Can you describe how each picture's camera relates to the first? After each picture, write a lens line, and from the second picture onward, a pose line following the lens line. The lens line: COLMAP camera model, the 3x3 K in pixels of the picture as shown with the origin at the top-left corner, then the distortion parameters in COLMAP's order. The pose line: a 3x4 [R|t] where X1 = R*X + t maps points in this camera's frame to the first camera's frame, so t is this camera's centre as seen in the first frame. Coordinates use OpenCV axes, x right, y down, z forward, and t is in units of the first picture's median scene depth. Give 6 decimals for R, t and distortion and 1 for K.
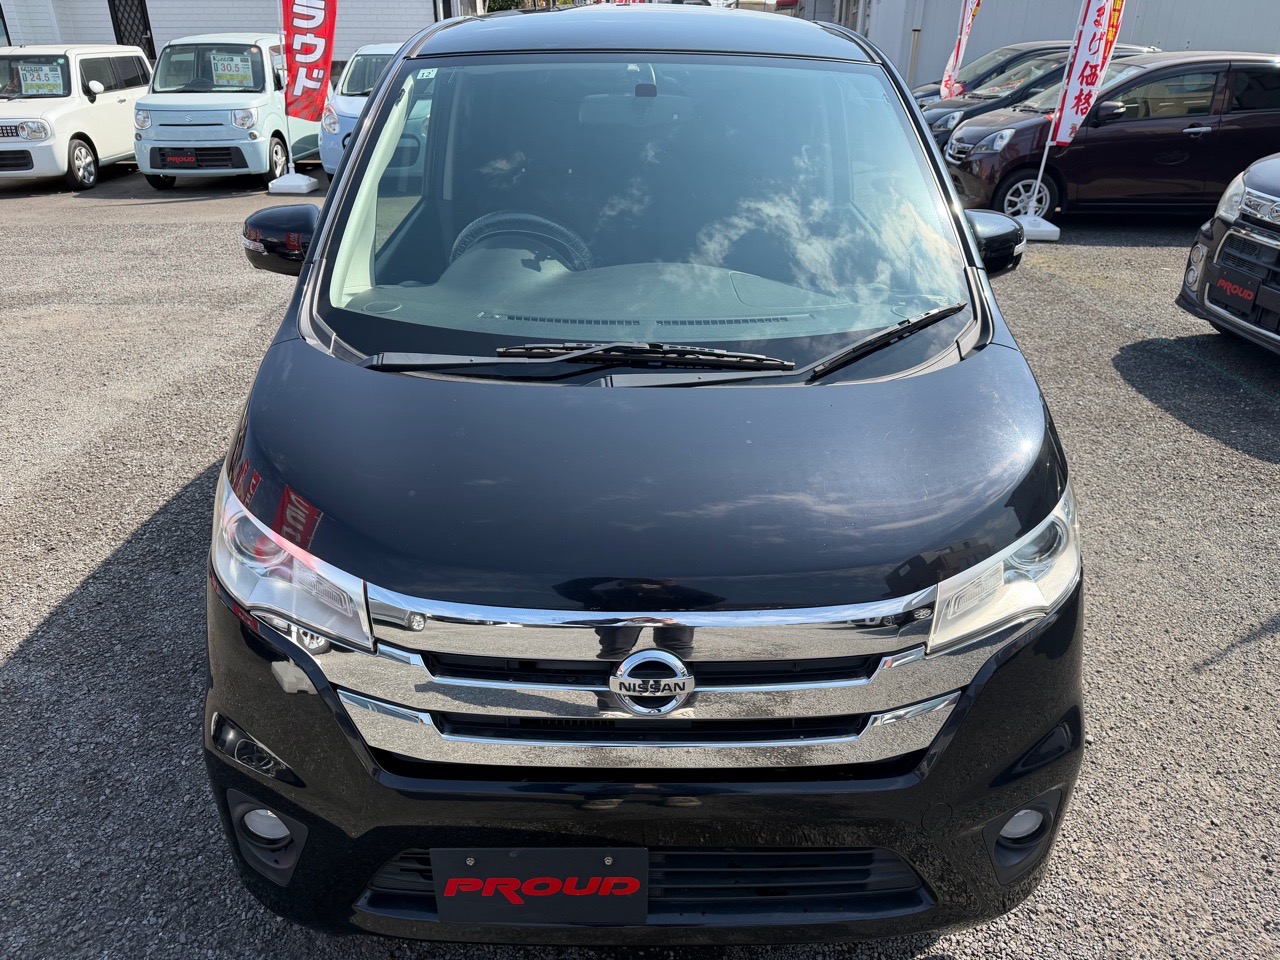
lens RADIAL K [[868.3, 0, 637.7], [0, 868.3, 447.7], [0, 0, 1]] dist [0.122942, -0.133244]
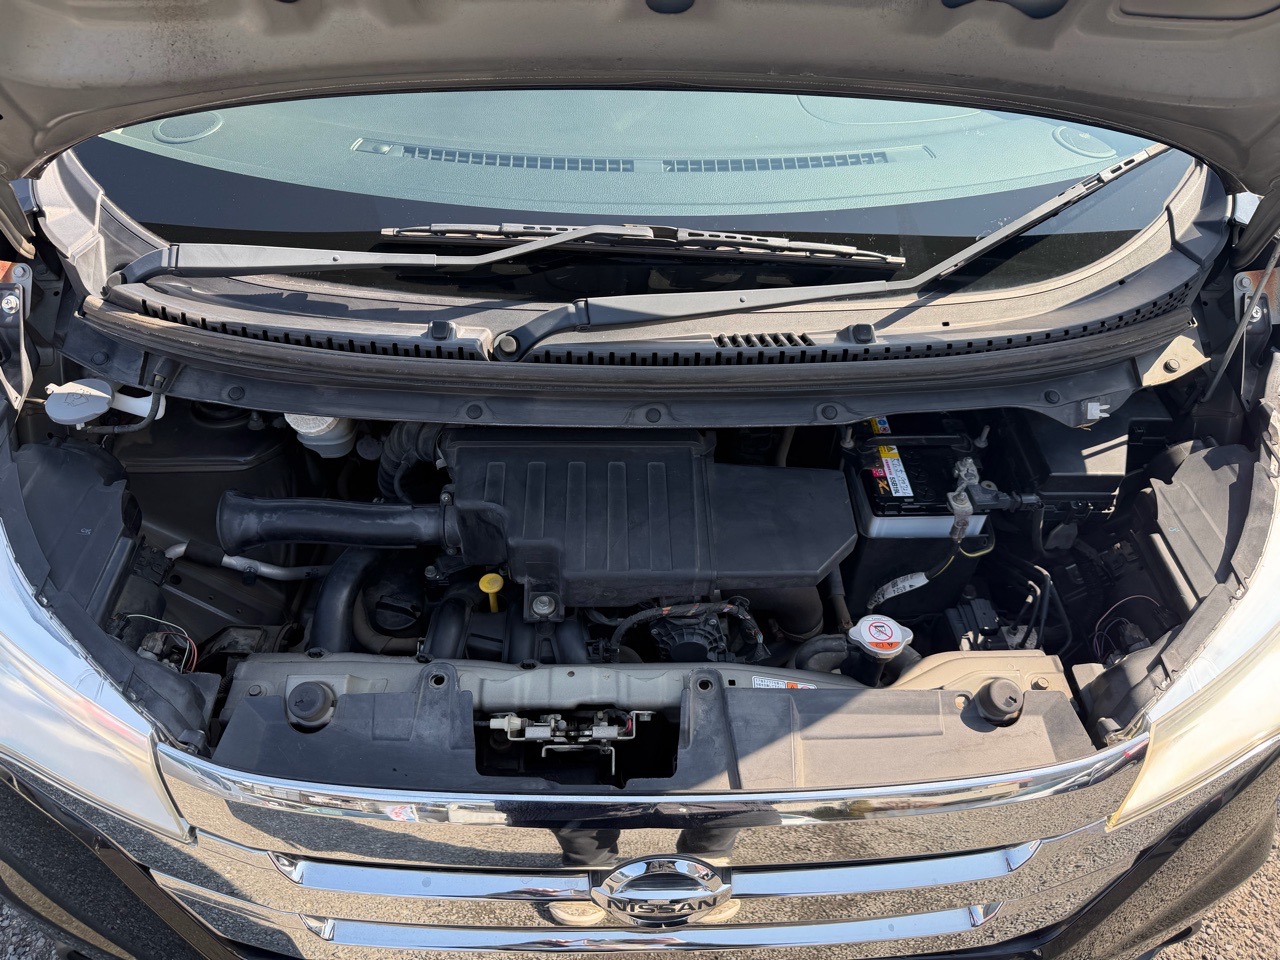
lens RADIAL K [[959.9, 0, 640.0], [0, 959.9, 480.0], [0, 0, 1]] dist [-0.009137, -0.007137]
pose [[0.999744, -0.000031, 0.022646, -0.008355], [-0.007312, 0.946001, 0.324081, -0.156536], [-0.021433, -0.324164, 0.945758, 0.345697]]
